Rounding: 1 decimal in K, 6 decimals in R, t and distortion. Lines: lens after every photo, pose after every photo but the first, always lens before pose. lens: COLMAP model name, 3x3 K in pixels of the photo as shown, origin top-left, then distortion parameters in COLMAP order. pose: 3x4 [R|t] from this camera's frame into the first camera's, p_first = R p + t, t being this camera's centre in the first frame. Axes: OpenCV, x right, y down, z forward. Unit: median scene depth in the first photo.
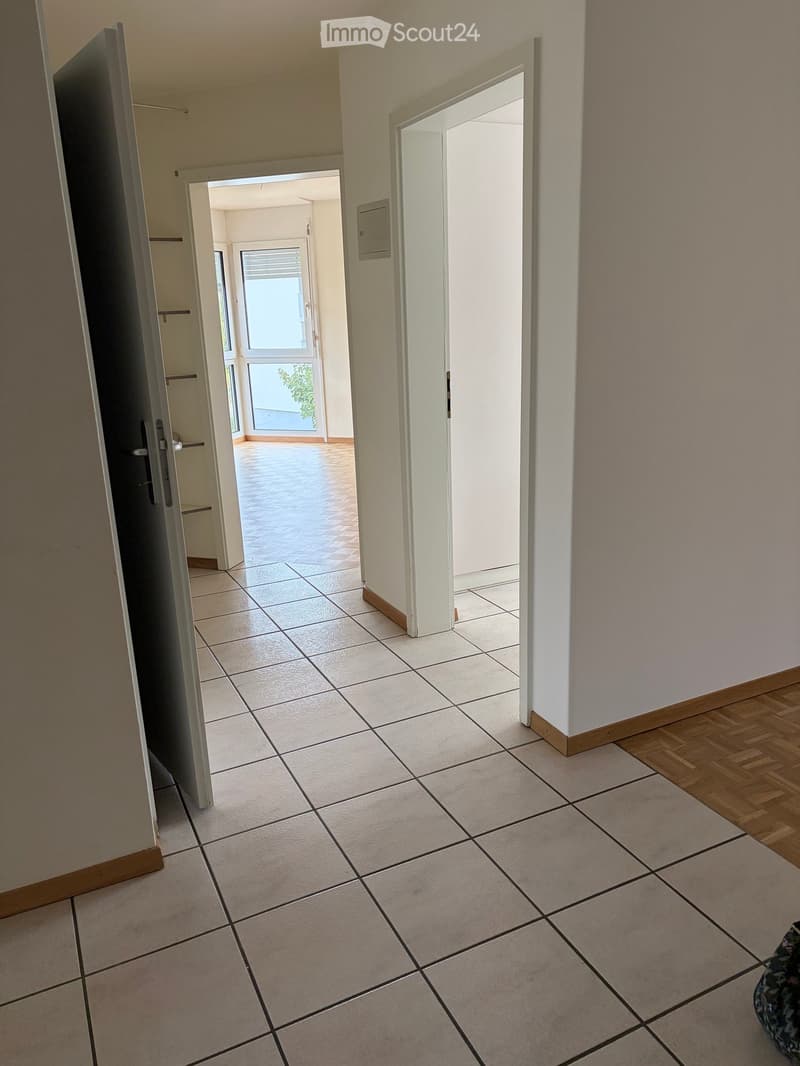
lens RADIAL K [[803.2, 0, 396.9], [0, 803.2, 539.7], [0, 0, 1]] dist [0.055710, -0.064132]
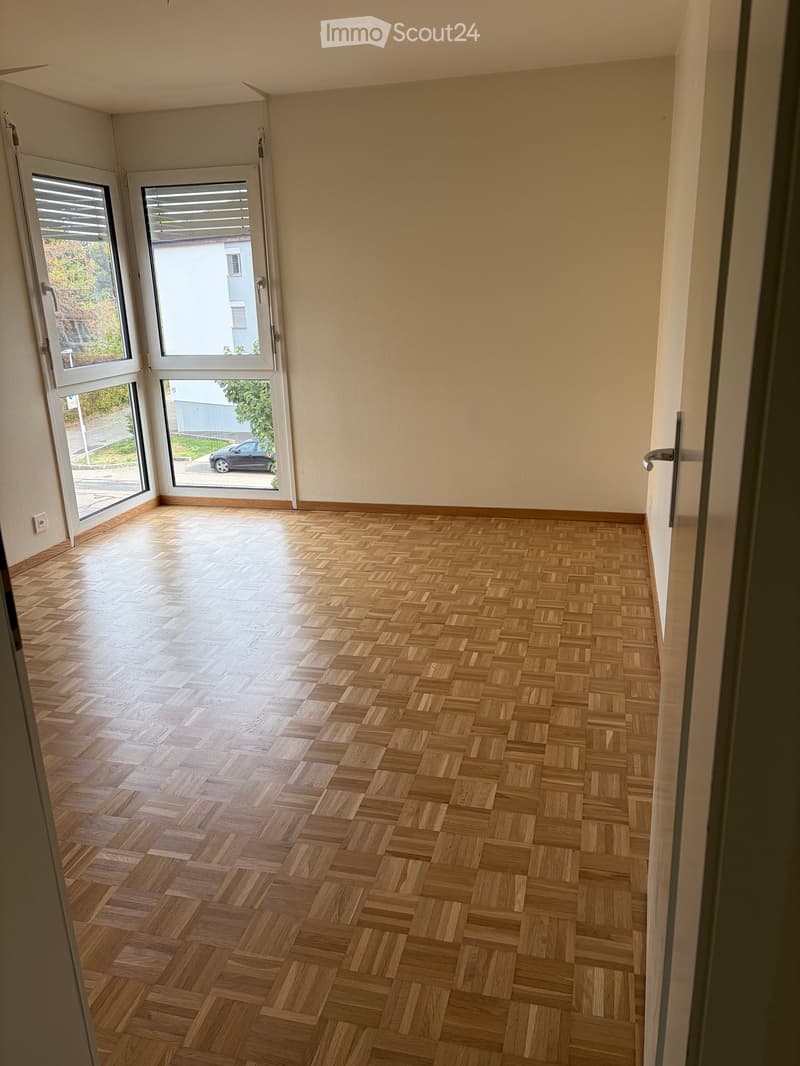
lens RADIAL K [[803.2, 0, 393.3], [0, 803.2, 537.5], [0, 0, 1]] dist [0.055710, -0.064132]
pose [[0.996905, -0.020329, 0.075937, -0.062009], [0.019423, 0.999731, 0.012643, -0.108743], [-0.076174, -0.011129, 0.997032, 0.397419]]
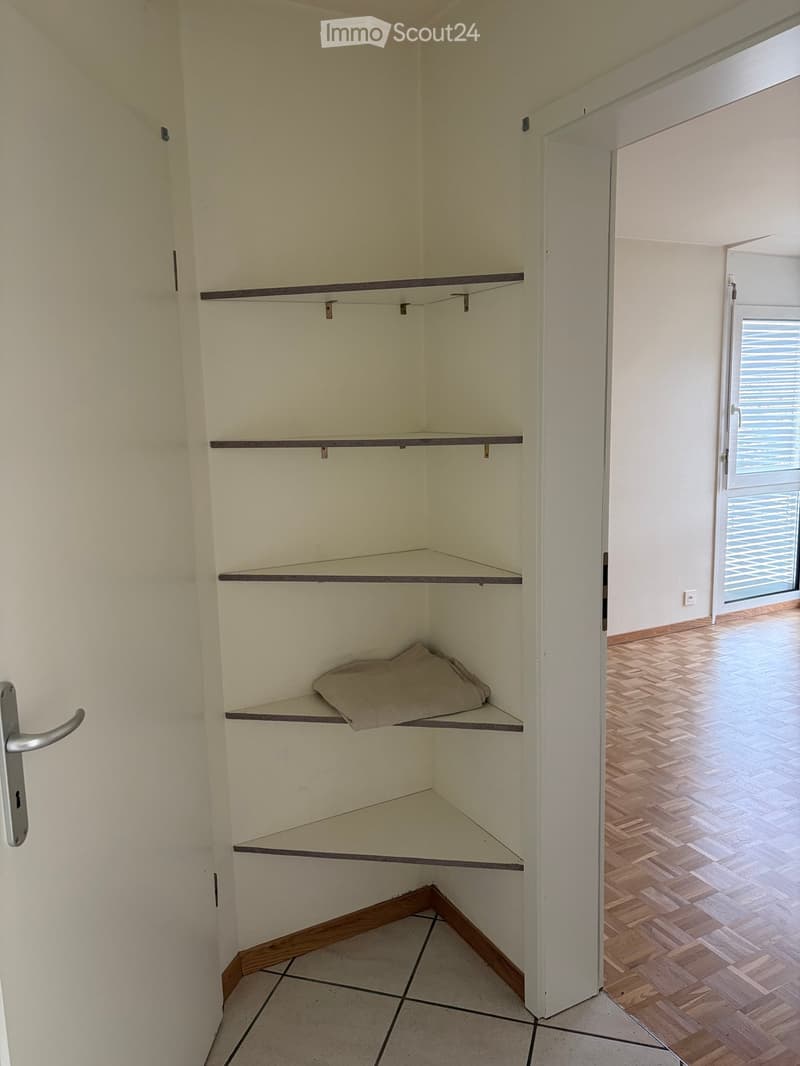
lens RADIAL K [[803.2, 0, 394.8], [0, 803.2, 533.4], [0, 0, 1]] dist [0.055710, -0.064132]
pose [[0.733671, 0.120672, -0.668705, -0.004965], [-0.193755, 0.980402, -0.035660, -0.098516], [0.651296, 0.155728, 0.742673, 0.314310]]
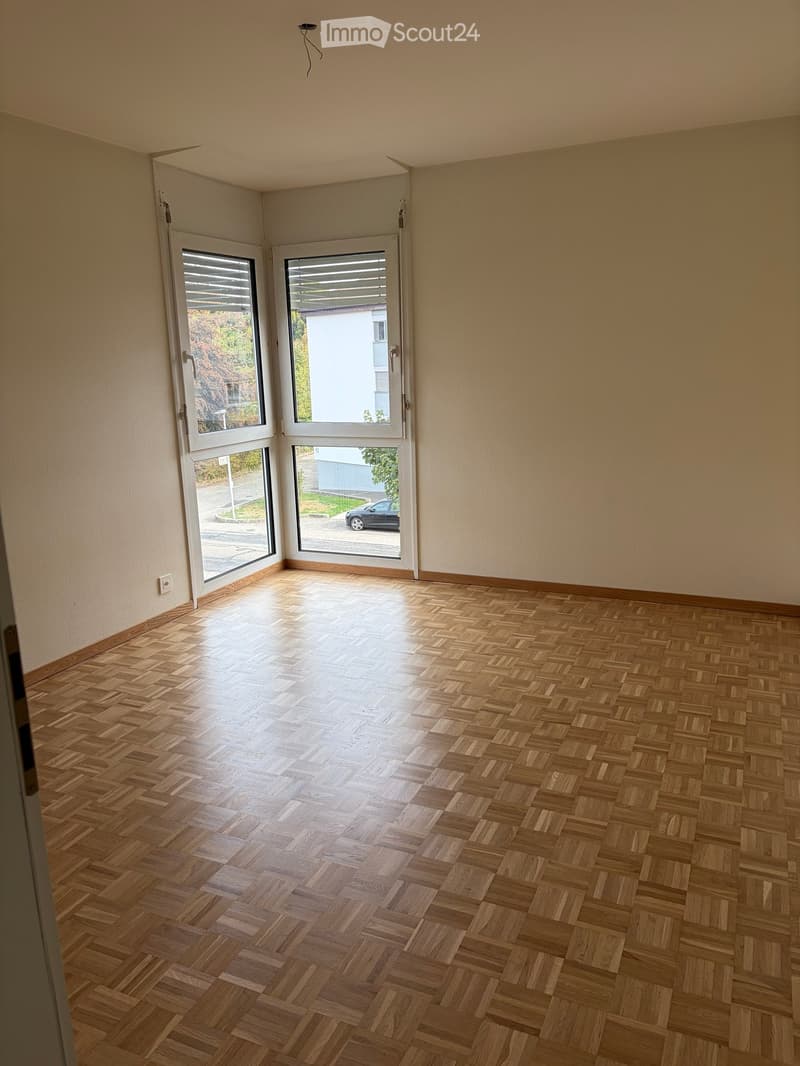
lens RADIAL K [[803.2, 0, 390.6], [0, 803.2, 538.1], [0, 0, 1]] dist [0.055710, -0.064132]
pose [[0.995515, 0.026364, -0.090858, -0.056331], [-0.031926, 0.997668, -0.060320, -0.118596], [0.089055, 0.062950, 0.994035, 0.423632]]
